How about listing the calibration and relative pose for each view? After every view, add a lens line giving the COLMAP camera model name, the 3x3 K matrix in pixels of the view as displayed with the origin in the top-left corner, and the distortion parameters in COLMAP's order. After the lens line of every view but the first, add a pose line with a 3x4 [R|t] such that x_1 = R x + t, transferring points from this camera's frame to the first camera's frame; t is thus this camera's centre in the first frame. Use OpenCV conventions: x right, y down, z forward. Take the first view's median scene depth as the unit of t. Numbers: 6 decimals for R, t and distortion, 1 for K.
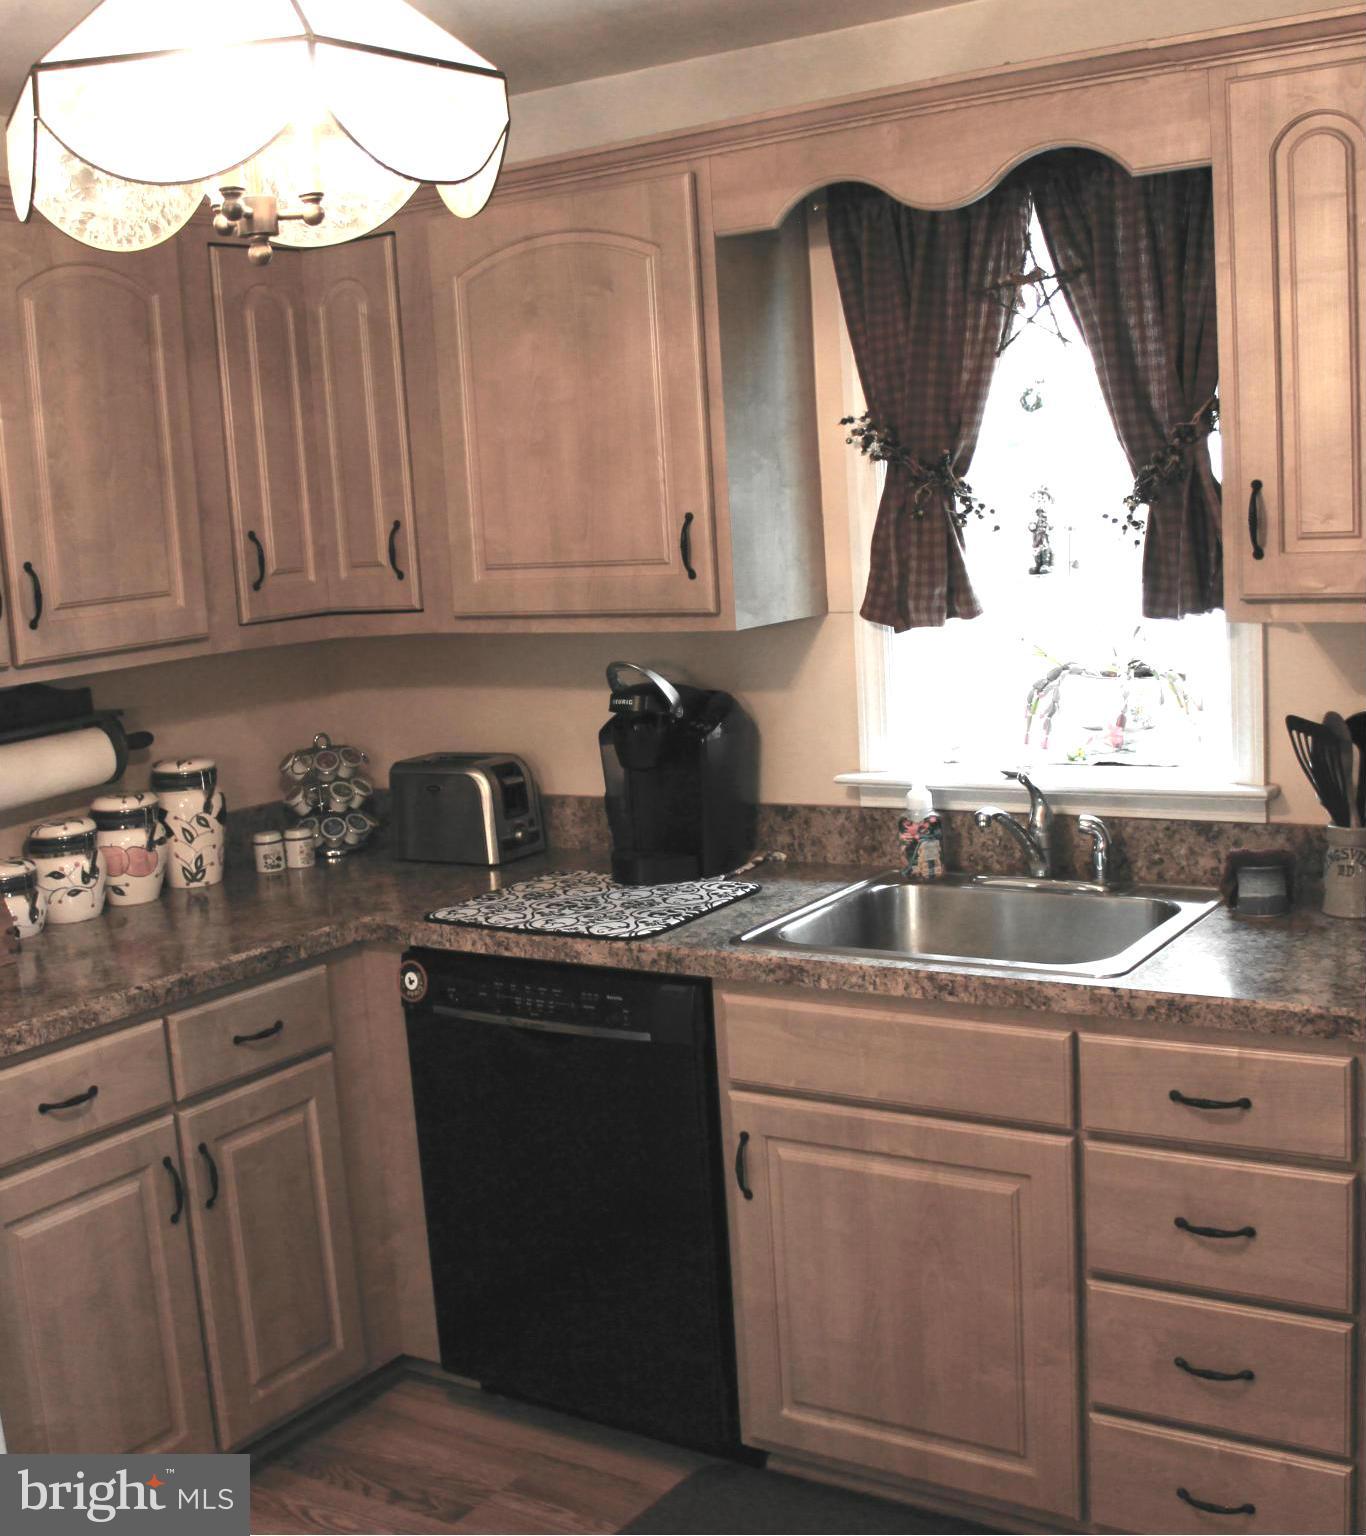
lens RADIAL K [[1952.4, 0, 681.6], [0, 1952.4, 770.6], [0, 0, 1]] dist [-0.088518, 0.000000]
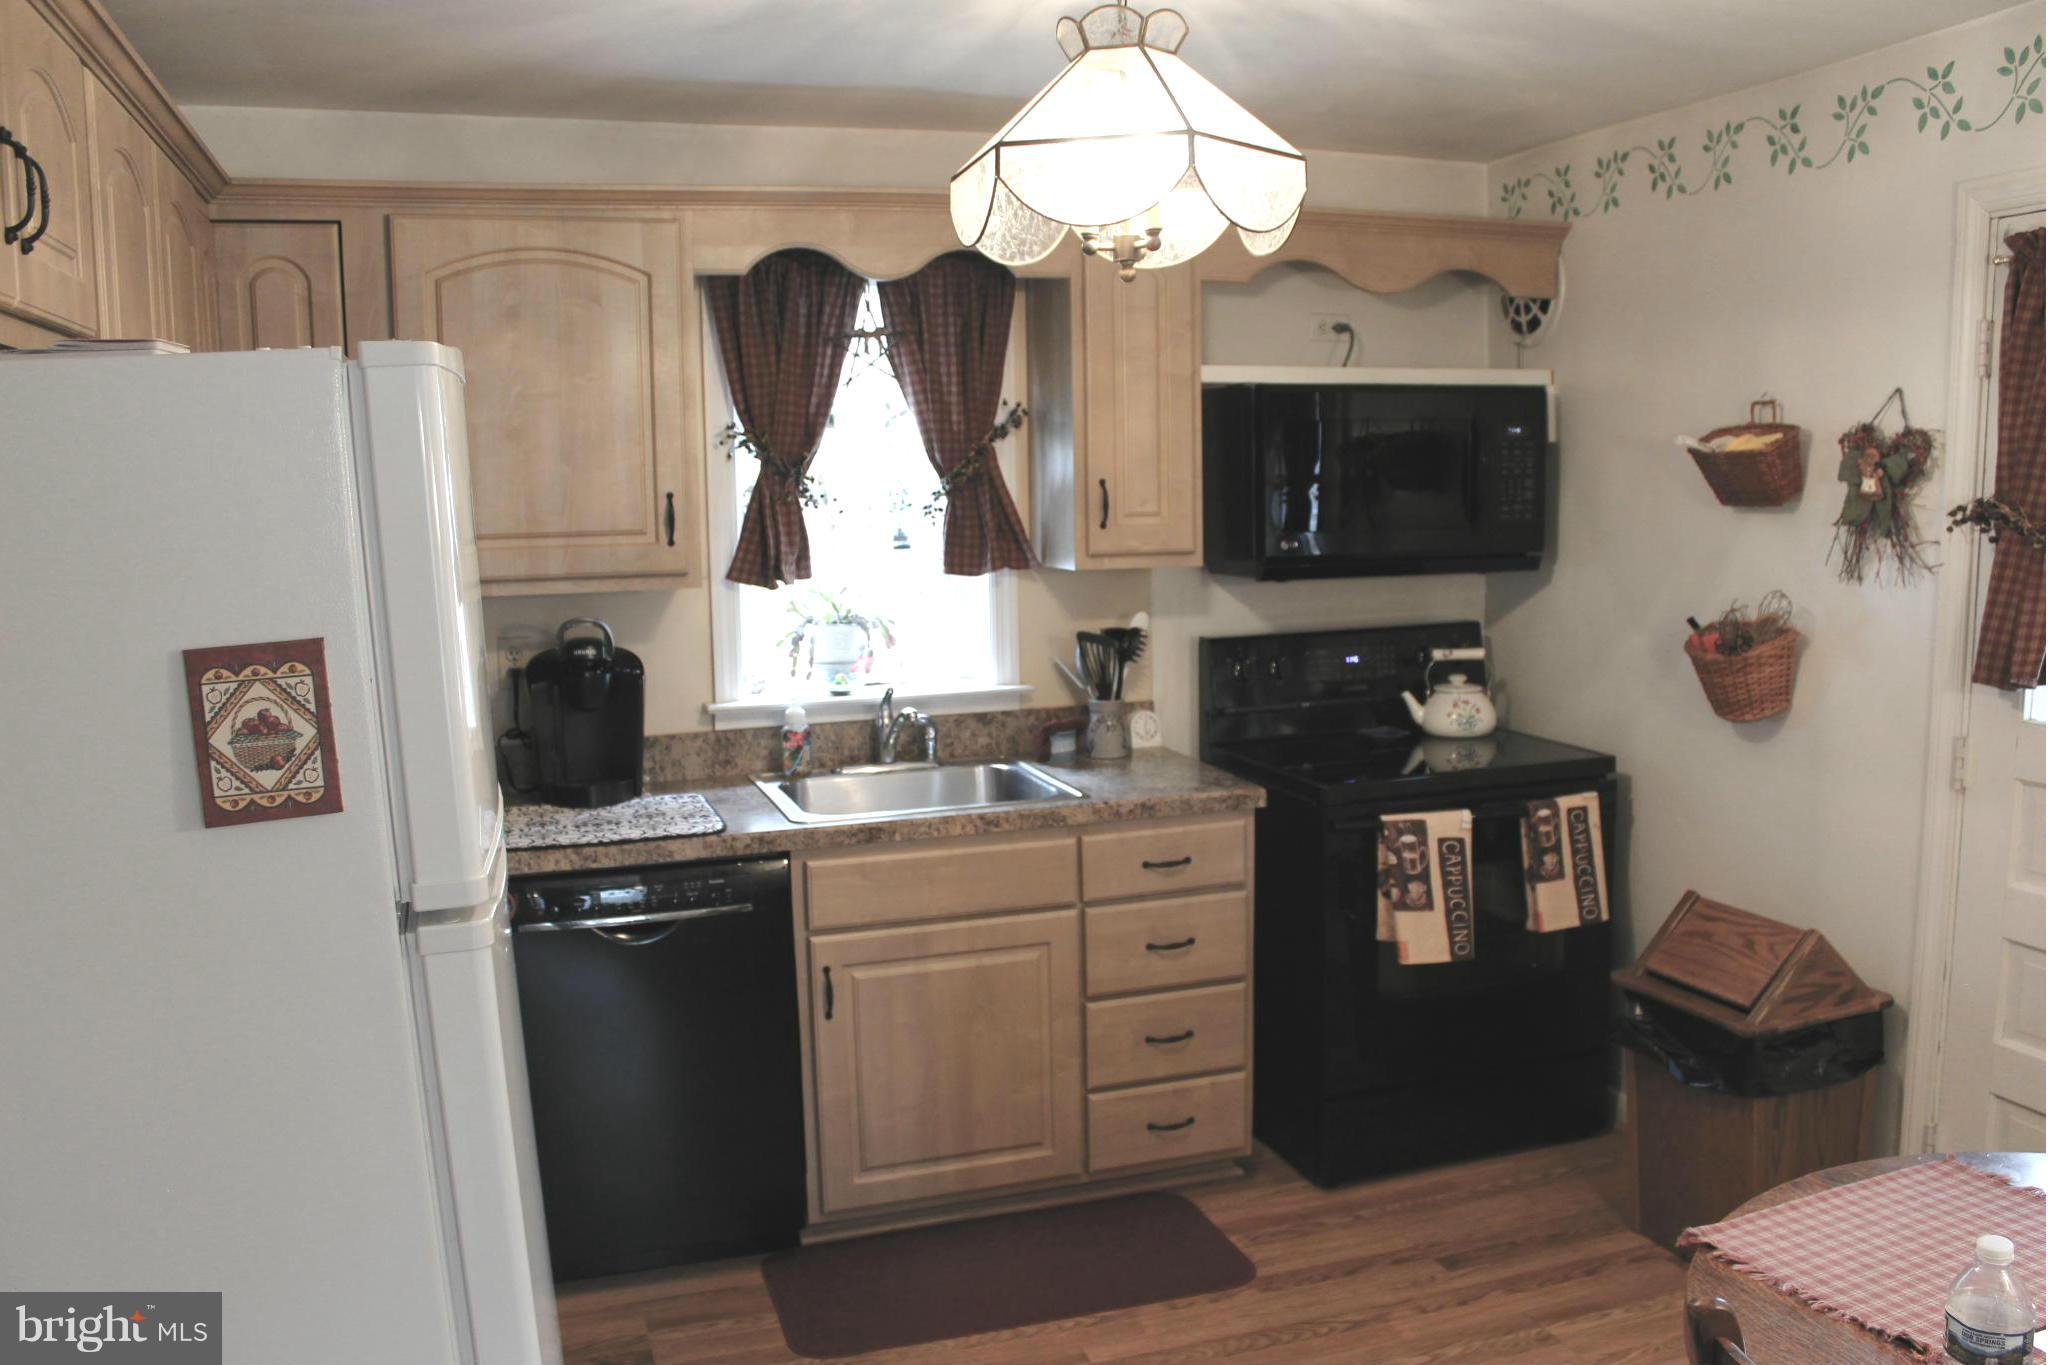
lens RADIAL K [[1683.9, 0, 1023.4], [0, 1683.9, 693.3], [0, 0, 1]] dist [-0.083830, -0.005224]
pose [[0.613262, -0.052067, 0.788161, -0.732738], [0.098045, 0.995126, -0.010548, 0.028871], [-0.783771, 0.083744, 0.615378, 0.190893]]
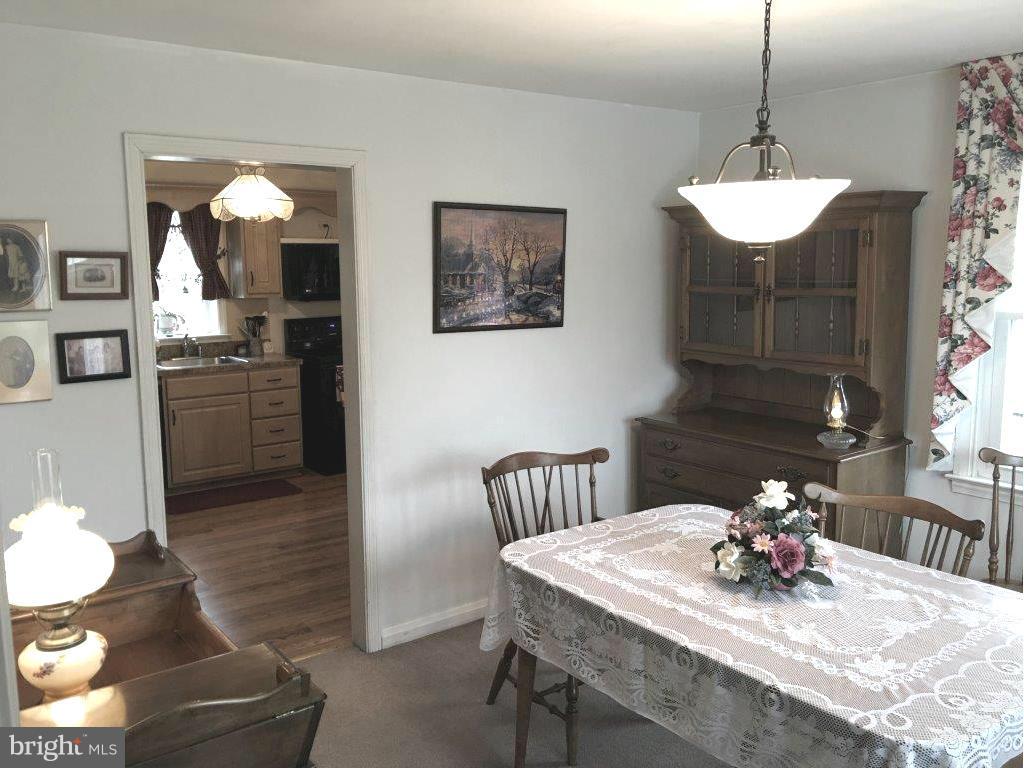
lens RADIAL K [[854.0, 0, 496.9], [0, 854.0, 376.9], [0, 0, 1]] dist [0.053342, -0.101014]
pose [[0.338061, -0.066723, 0.938756, -1.532240], [0.129073, 0.991345, 0.023980, 0.153355], [-0.932231, 0.113062, 0.343747, -0.382390]]
